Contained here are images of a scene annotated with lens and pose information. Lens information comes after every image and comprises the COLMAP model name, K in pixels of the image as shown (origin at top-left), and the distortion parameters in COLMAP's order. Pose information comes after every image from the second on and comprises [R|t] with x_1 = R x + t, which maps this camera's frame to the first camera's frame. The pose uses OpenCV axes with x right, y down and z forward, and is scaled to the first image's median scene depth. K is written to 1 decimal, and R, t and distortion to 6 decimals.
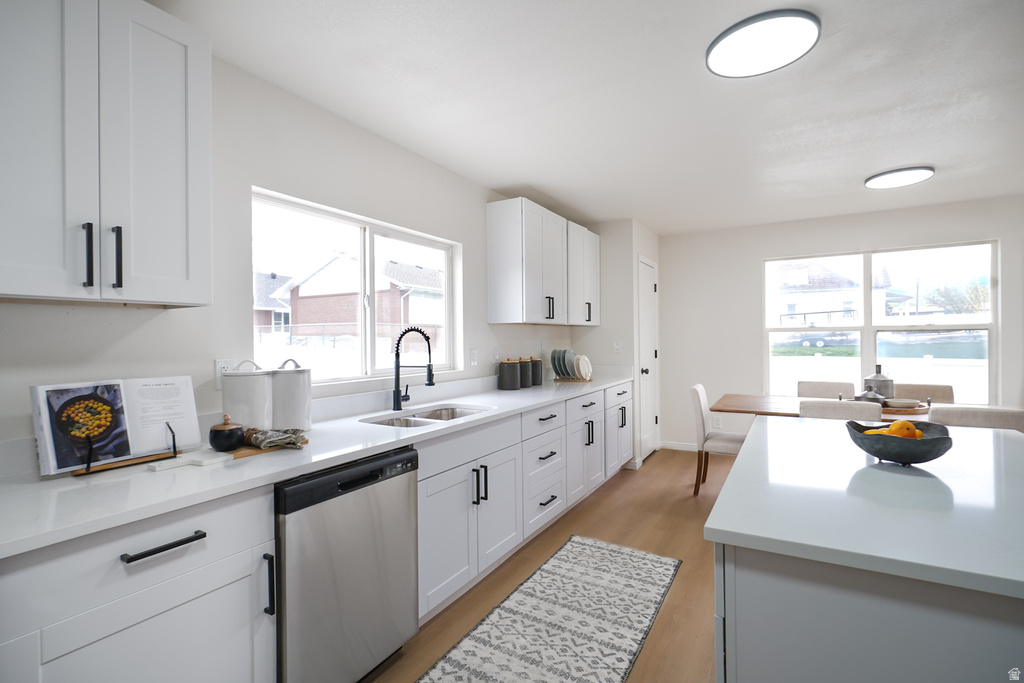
lens RADIAL K [[475.5, 0, 512.1], [0, 475.5, 340.8], [0, 0, 1]] dist [-0.005731, 0.001270]
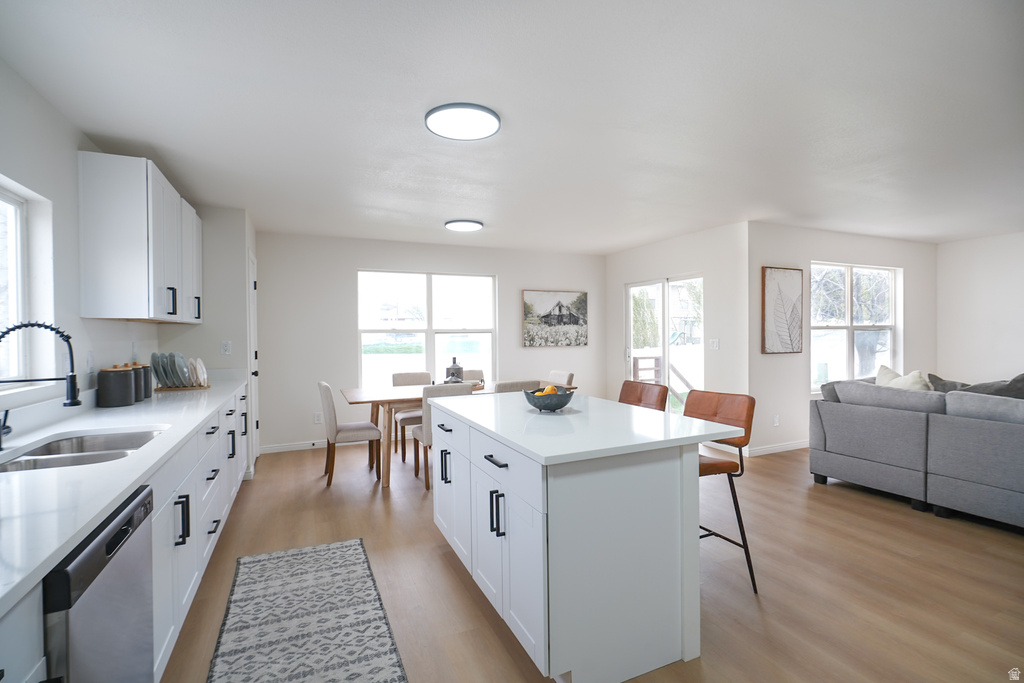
lens RADIAL K [[475.5, 0, 515.4], [0, 475.5, 337.9], [0, 0, 1]] dist [-0.005731, 0.001270]
pose [[0.572186, 0.000807, 0.820124, -0.349716], [0.005172, 0.999976, -0.004593, 0.001459], [-0.820108, 0.006870, 0.572168, 0.067071]]
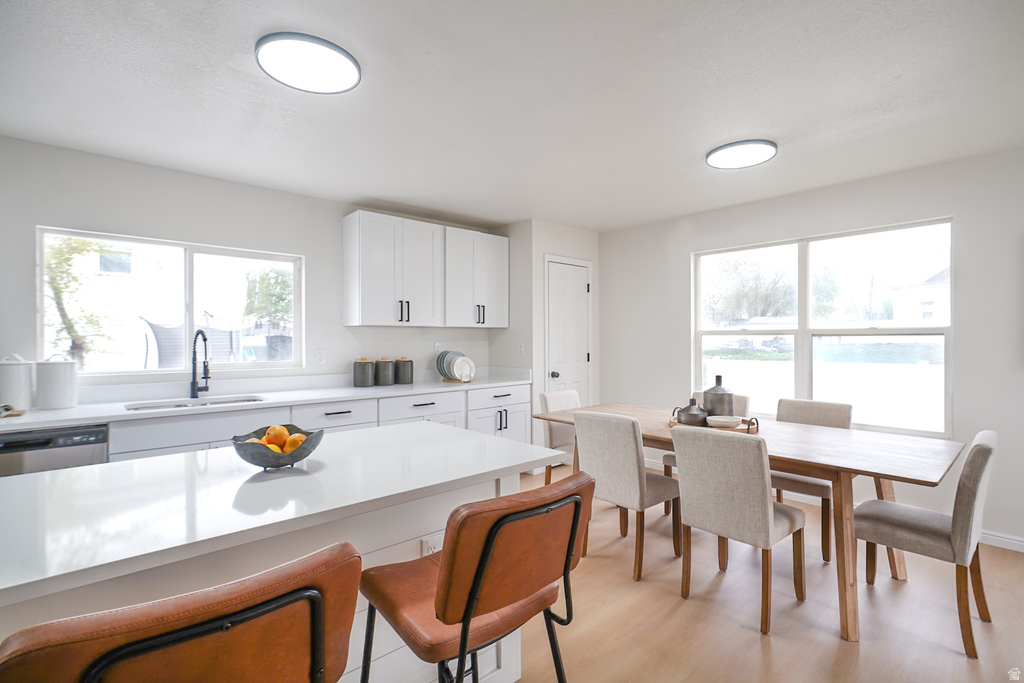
lens RADIAL K [[475.5, 0, 518.7], [0, 475.5, 341.2], [0, 0, 1]] dist [-0.005731, 0.001270]
pose [[0.953445, 0.011958, -0.301330, 0.884842], [-0.011488, 0.999928, 0.003334, -0.012632], [0.301348, 0.000283, 0.953514, 0.093486]]
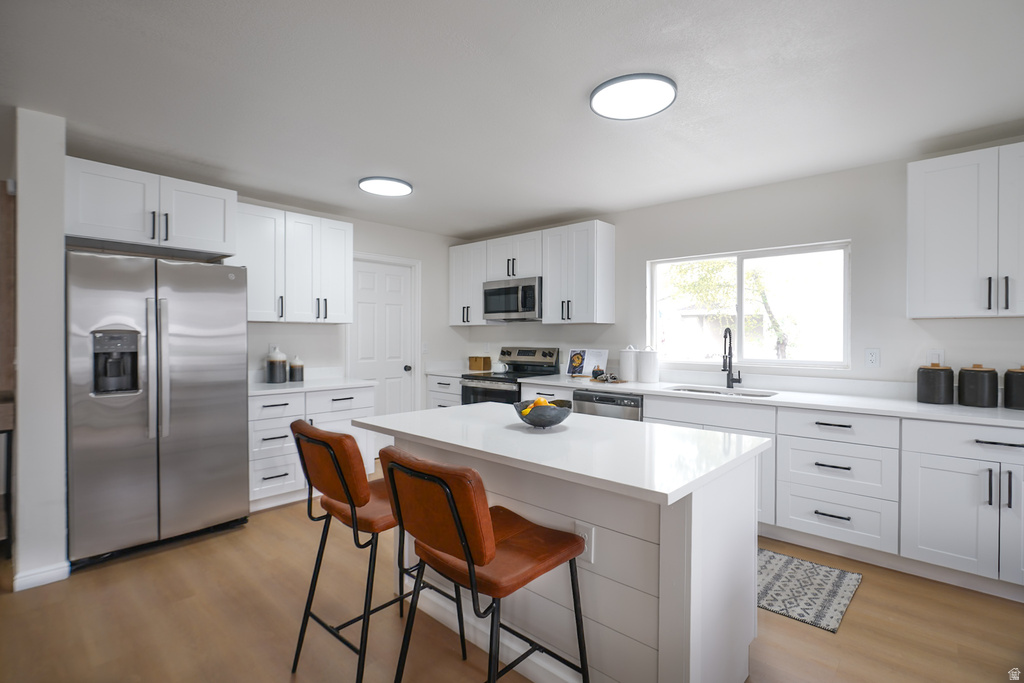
lens RADIAL K [[475.5, 0, 513.8], [0, 475.5, 345.0], [0, 0, 1]] dist [-0.005731, 0.001270]
pose [[-0.210197, 0.030211, -0.977192, 1.201242], [-0.004225, 0.999485, 0.031810, -0.019539], [0.977650, 0.010815, -0.209962, 0.653503]]
